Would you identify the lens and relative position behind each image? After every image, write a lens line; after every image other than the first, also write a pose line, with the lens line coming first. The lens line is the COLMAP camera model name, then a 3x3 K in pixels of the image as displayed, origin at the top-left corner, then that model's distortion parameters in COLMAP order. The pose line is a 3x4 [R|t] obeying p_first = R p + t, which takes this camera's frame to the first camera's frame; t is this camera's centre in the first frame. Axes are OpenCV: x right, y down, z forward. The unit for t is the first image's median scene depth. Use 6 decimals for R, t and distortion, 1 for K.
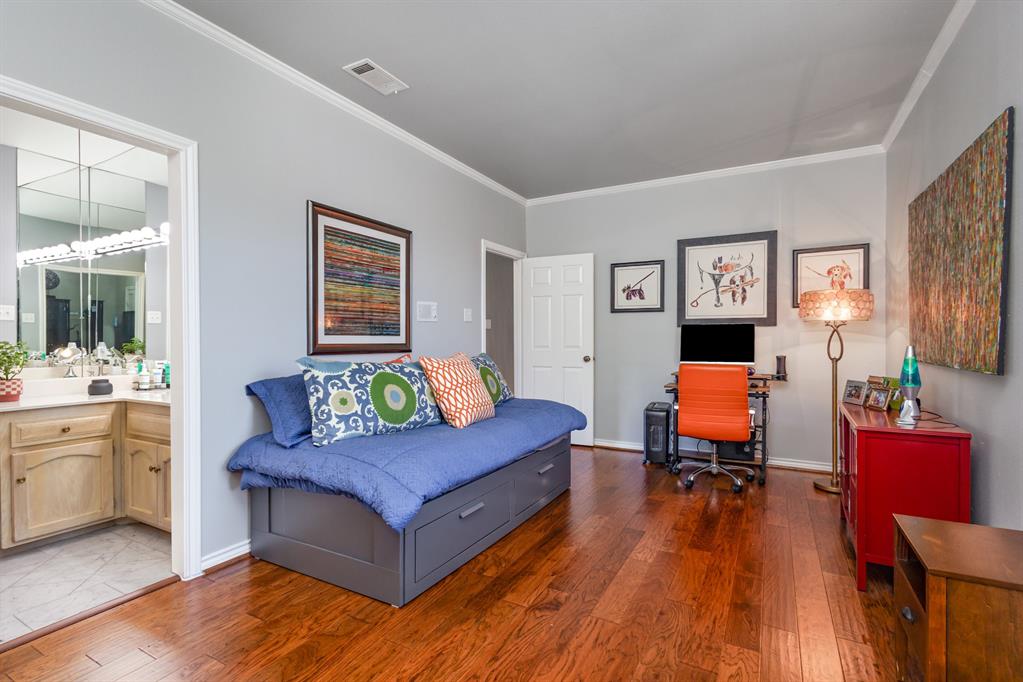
lens RADIAL K [[479.4, 0, 511.5], [0, 479.4, 341.0], [0, 0, 1]] dist [0.002479, 0.000691]
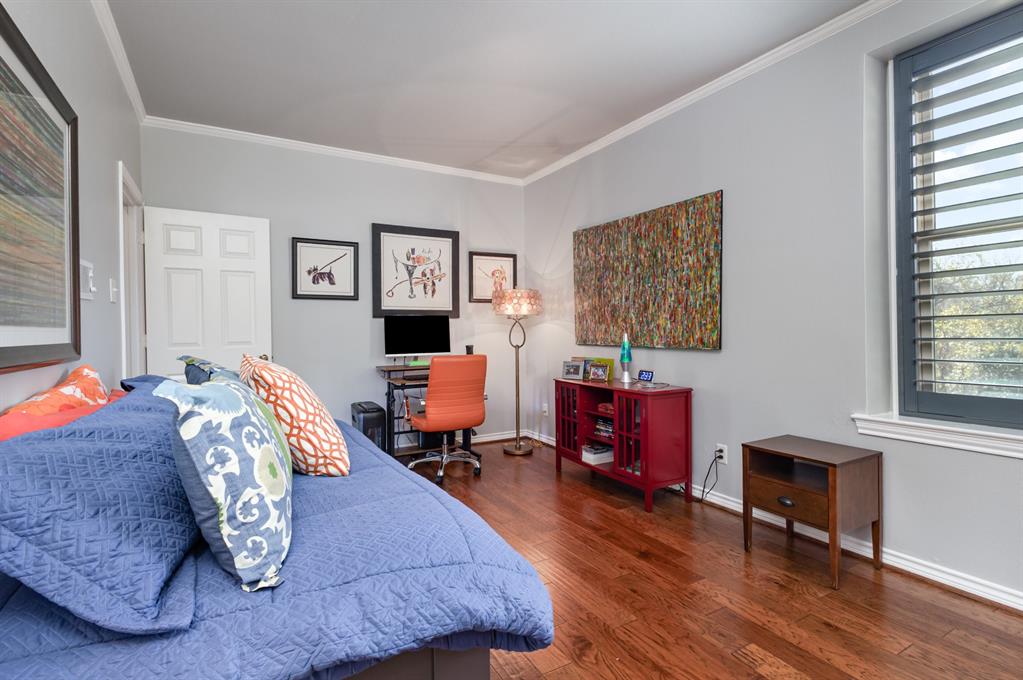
lens RADIAL K [[489.8, 0, 510.1], [0, 489.8, 329.5], [0, 0, 1]] dist [0.001762, -0.000081]
pose [[0.527433, -0.004899, 0.849582, -0.338906], [0.012207, 0.999924, -0.001812, -0.001880], [-0.849509, 0.011327, 0.527453, 0.304706]]
